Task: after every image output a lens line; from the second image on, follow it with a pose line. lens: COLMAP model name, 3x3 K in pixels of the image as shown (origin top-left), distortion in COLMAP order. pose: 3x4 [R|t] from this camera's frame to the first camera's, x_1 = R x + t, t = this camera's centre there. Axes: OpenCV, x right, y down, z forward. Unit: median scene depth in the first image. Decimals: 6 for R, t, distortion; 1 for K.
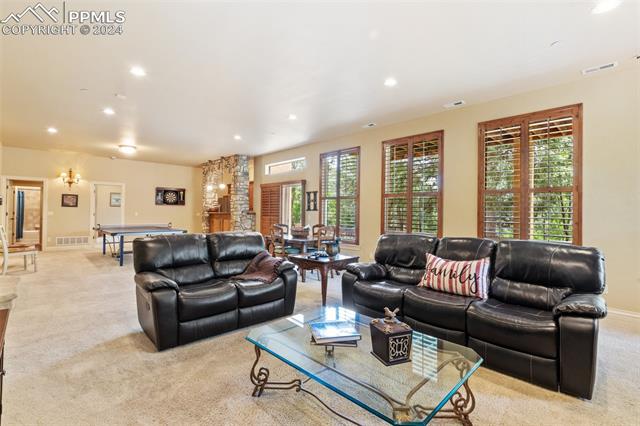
lens RADIAL K [[293.6, 0, 317.4], [0, 293.6, 211.6], [0, 0, 1]] dist [-0.000147, 0.000290]
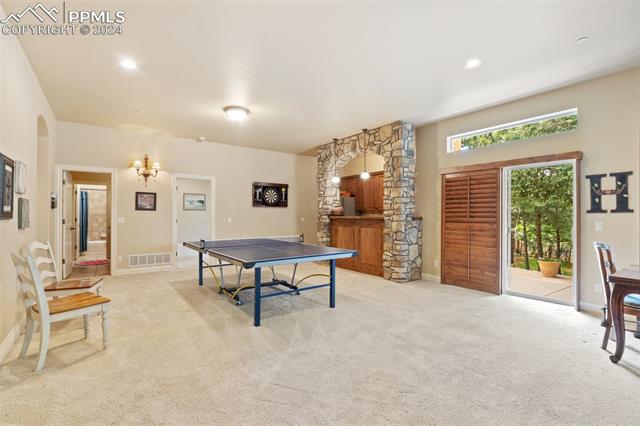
lens RADIAL K [[293.7, 0, 319.2], [0, 293.7, 217.4], [0, 0, 1]] dist [-0.000199, -0.000047]
pose [[0.992173, -0.006770, -0.124686, -0.347023], [0.007947, 0.999928, 0.008944, -0.002666], [0.124616, -0.009865, 0.992156, 0.359267]]
